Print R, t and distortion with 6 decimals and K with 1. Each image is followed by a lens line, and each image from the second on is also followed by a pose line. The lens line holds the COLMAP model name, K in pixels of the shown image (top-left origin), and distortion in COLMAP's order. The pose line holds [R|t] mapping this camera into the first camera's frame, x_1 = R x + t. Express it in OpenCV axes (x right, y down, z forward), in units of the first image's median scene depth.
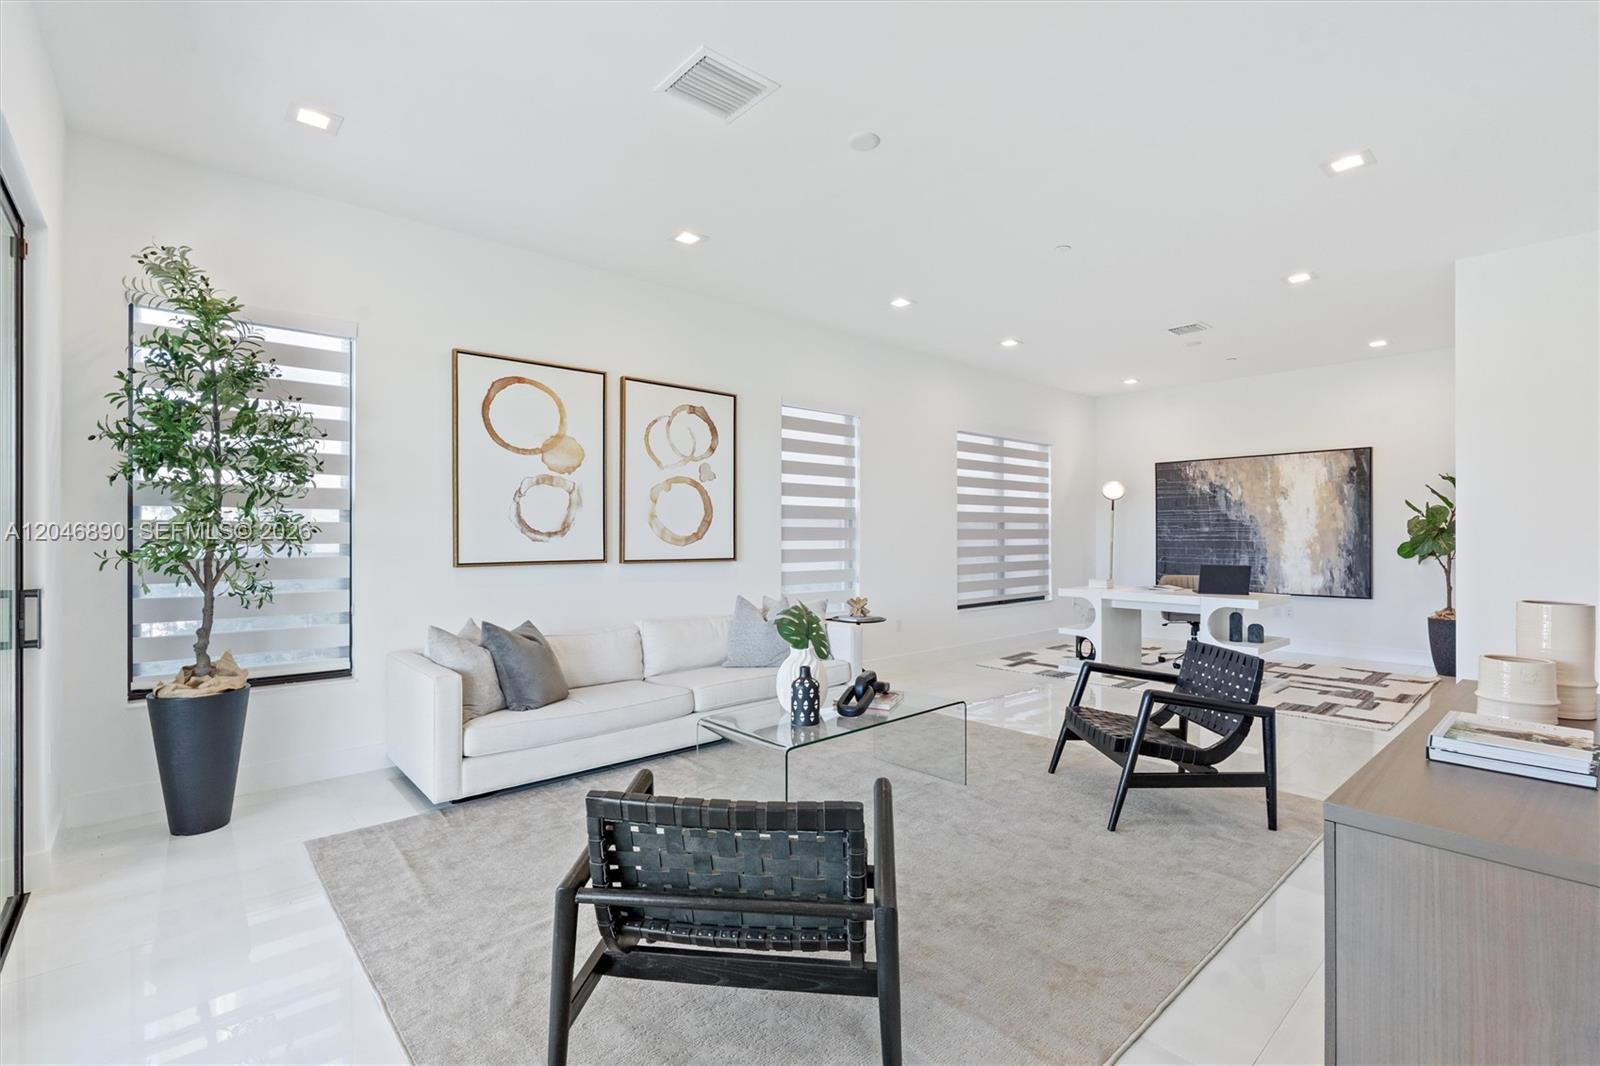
lens RADIAL K [[728.6, 0, 798.5], [0, 728.6, 530.8], [0, 0, 1]] dist [-0.007052, 0.004617]
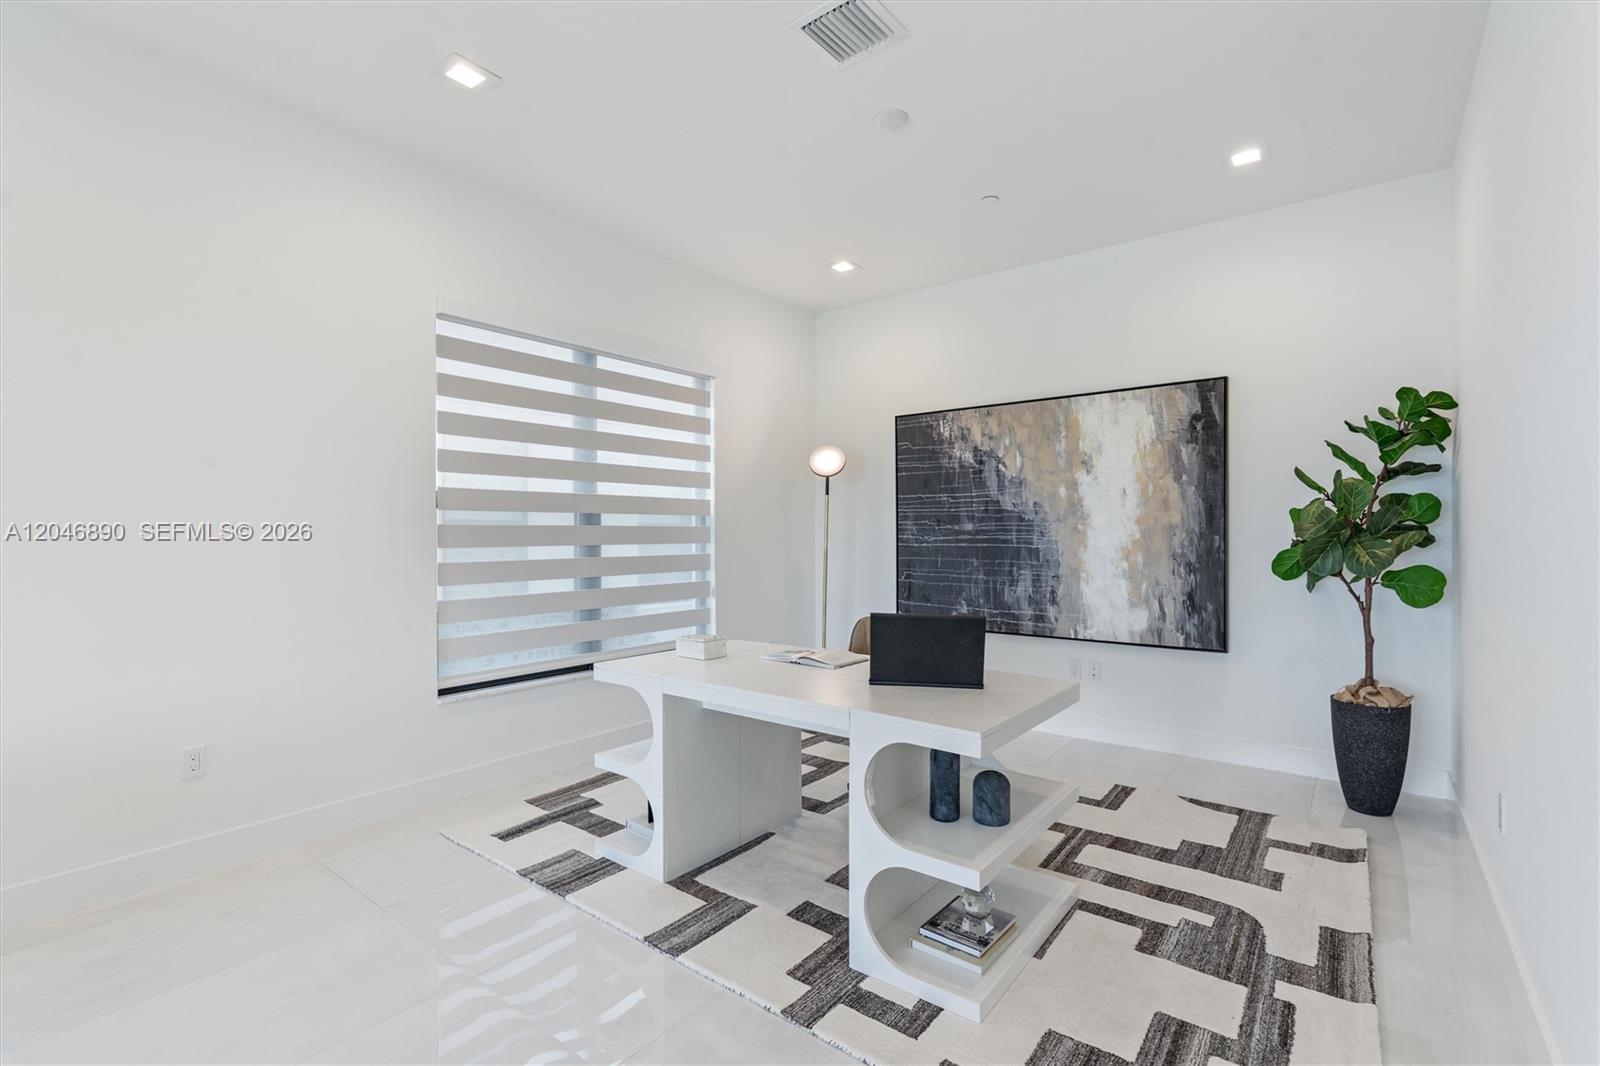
lens RADIAL K [[728.6, 0, 800.5], [0, 728.6, 529.1], [0, 0, 1]] dist [-0.007052, 0.004617]
pose [[0.983370, -0.000671, 0.181610, 0.356707], [0.000643, 1.000000, 0.000211, -0.000228], [-0.181610, -0.000090, 0.983371, 0.497165]]
